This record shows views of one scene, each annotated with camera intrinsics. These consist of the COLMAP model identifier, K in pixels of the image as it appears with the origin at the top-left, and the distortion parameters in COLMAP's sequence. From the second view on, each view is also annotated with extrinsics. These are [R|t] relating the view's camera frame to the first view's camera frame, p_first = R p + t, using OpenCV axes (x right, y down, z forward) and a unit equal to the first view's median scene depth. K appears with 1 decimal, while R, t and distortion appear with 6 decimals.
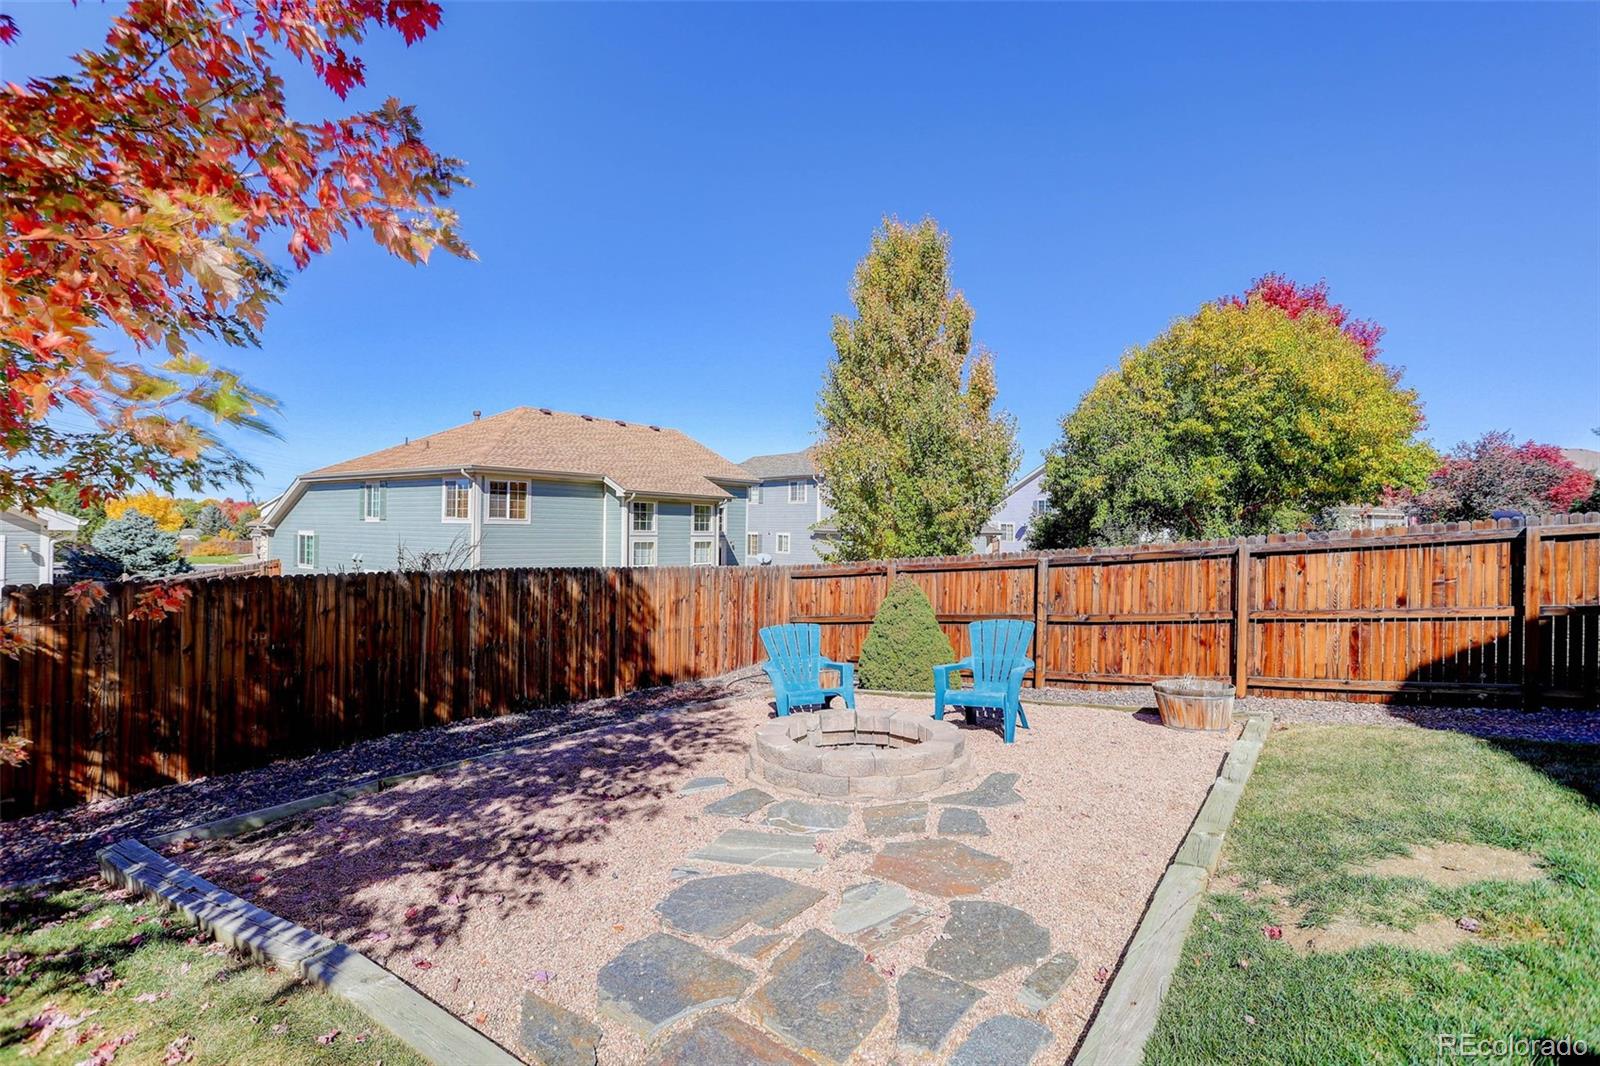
lens RADIAL K [[761.8, 0, 794.3], [0, 761.8, 522.6], [0, 0, 1]] dist [-0.057893, 0.032445]
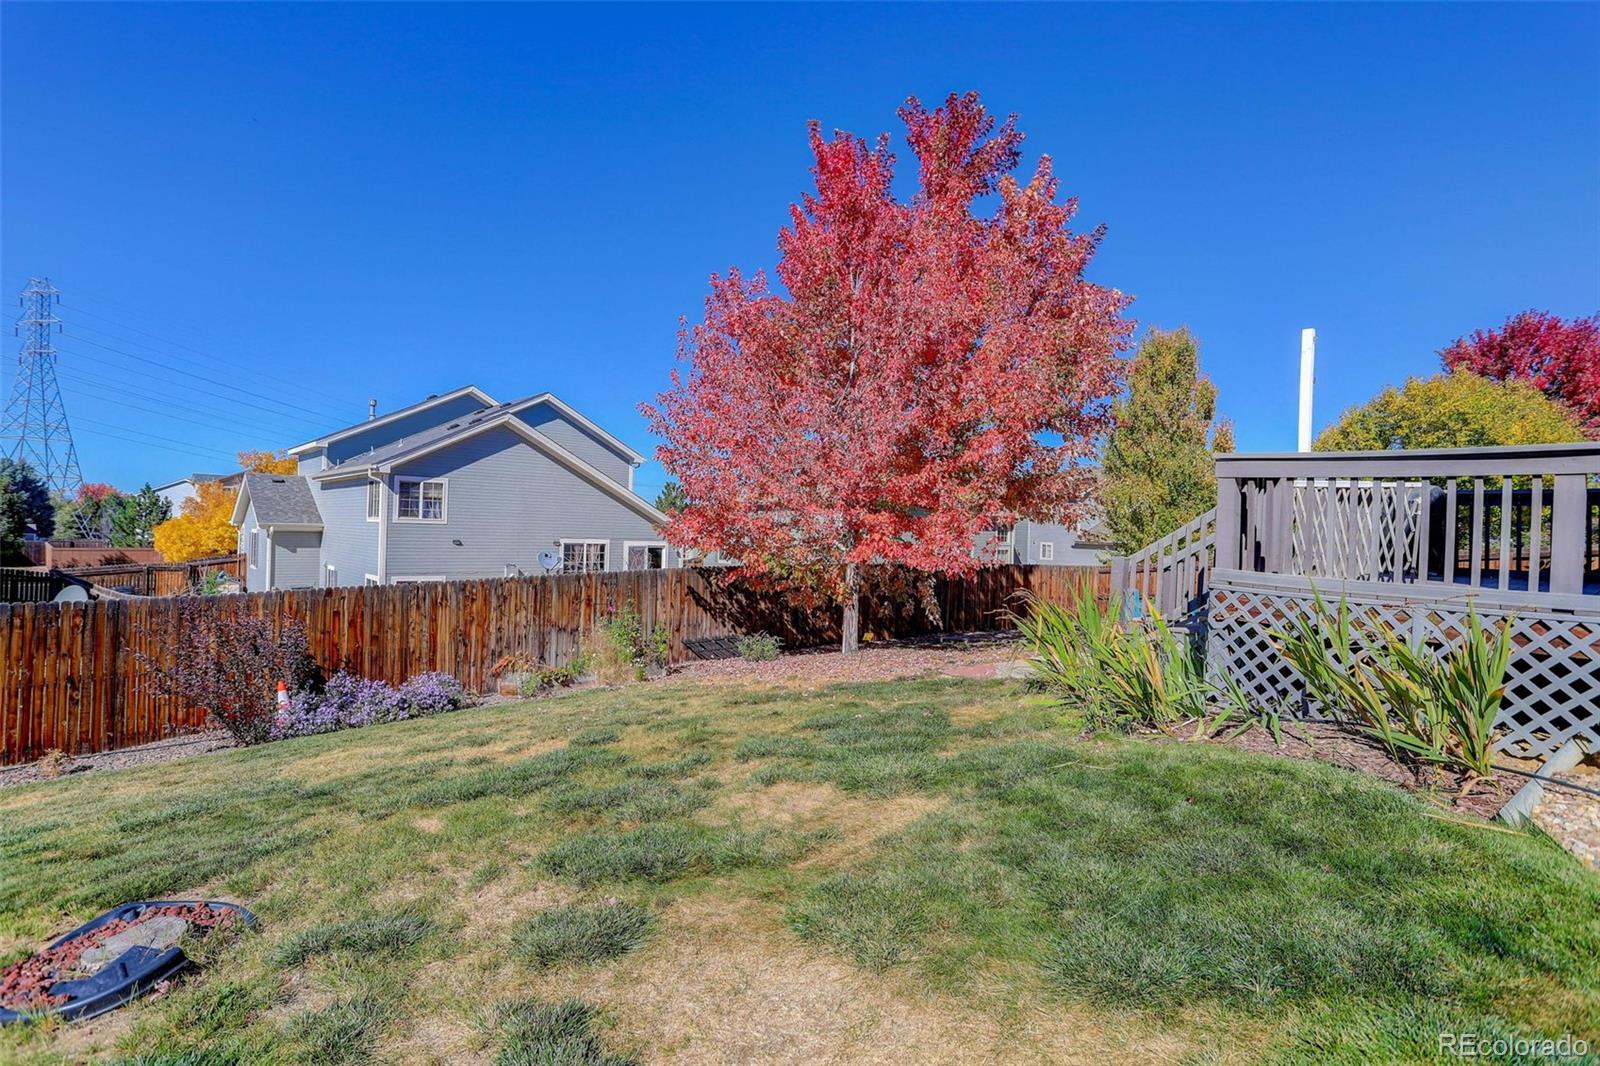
lens RADIAL K [[761.8, 0, 794.3], [0, 761.8, 522.6], [0, 0, 1]] dist [-0.057893, 0.032445]
pose [[0.956674, 0.006939, -0.291079, -0.109245], [-0.008483, 0.999956, -0.004045, -0.020304], [0.291038, 0.006339, 0.956690, -0.565149]]
